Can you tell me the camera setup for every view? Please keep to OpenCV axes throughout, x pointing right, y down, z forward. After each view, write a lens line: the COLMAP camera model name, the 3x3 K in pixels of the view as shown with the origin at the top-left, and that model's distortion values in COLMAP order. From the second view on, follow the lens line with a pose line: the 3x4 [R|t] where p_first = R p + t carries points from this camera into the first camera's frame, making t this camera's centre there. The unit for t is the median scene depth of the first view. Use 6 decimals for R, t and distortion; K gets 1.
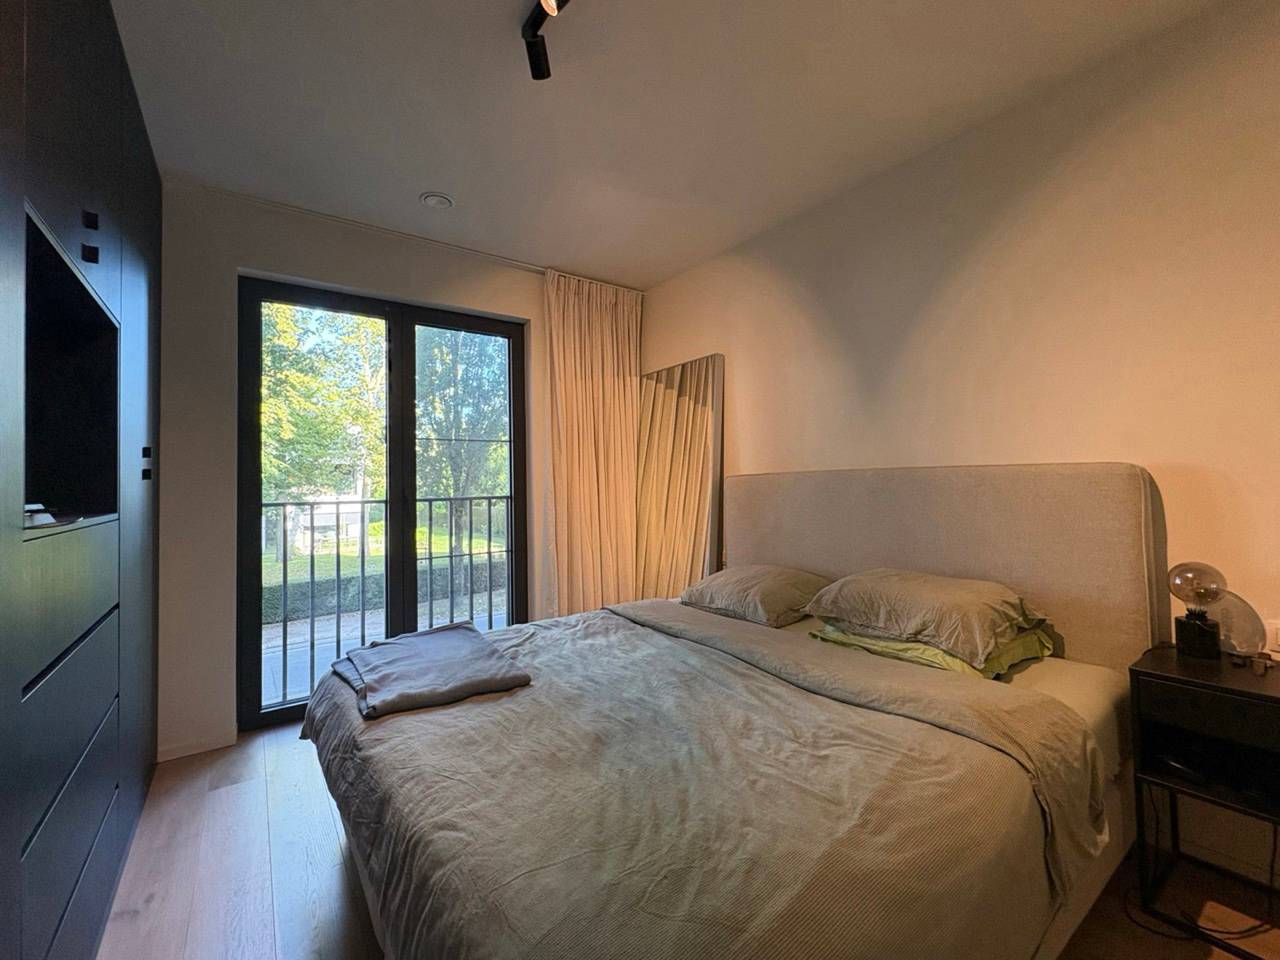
lens RADIAL K [[540.9, 0, 638.8], [0, 540.9, 468.6], [0, 0, 1]] dist [-0.018033, -0.000036]
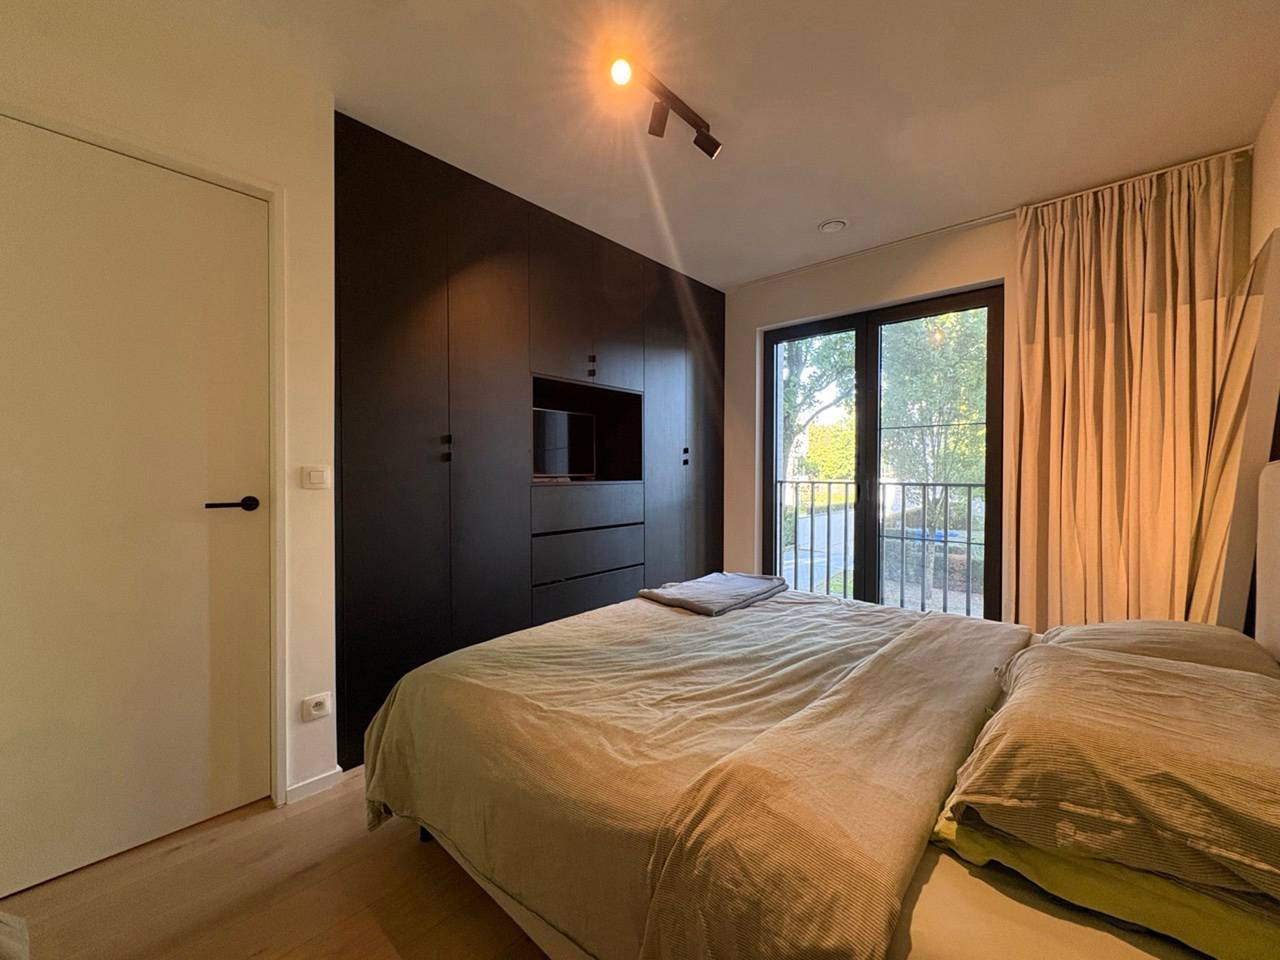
lens RADIAL K [[510.1, 0, 640.0], [0, 510.1, 480.0], [0, 0, 1]] dist [0.000380, 0.000174]
pose [[0.207768, 0.034412, -0.977573, 0.547922], [0.023039, 0.998932, 0.040061, -0.003286], [0.977907, -0.030845, 0.206753, 0.299613]]
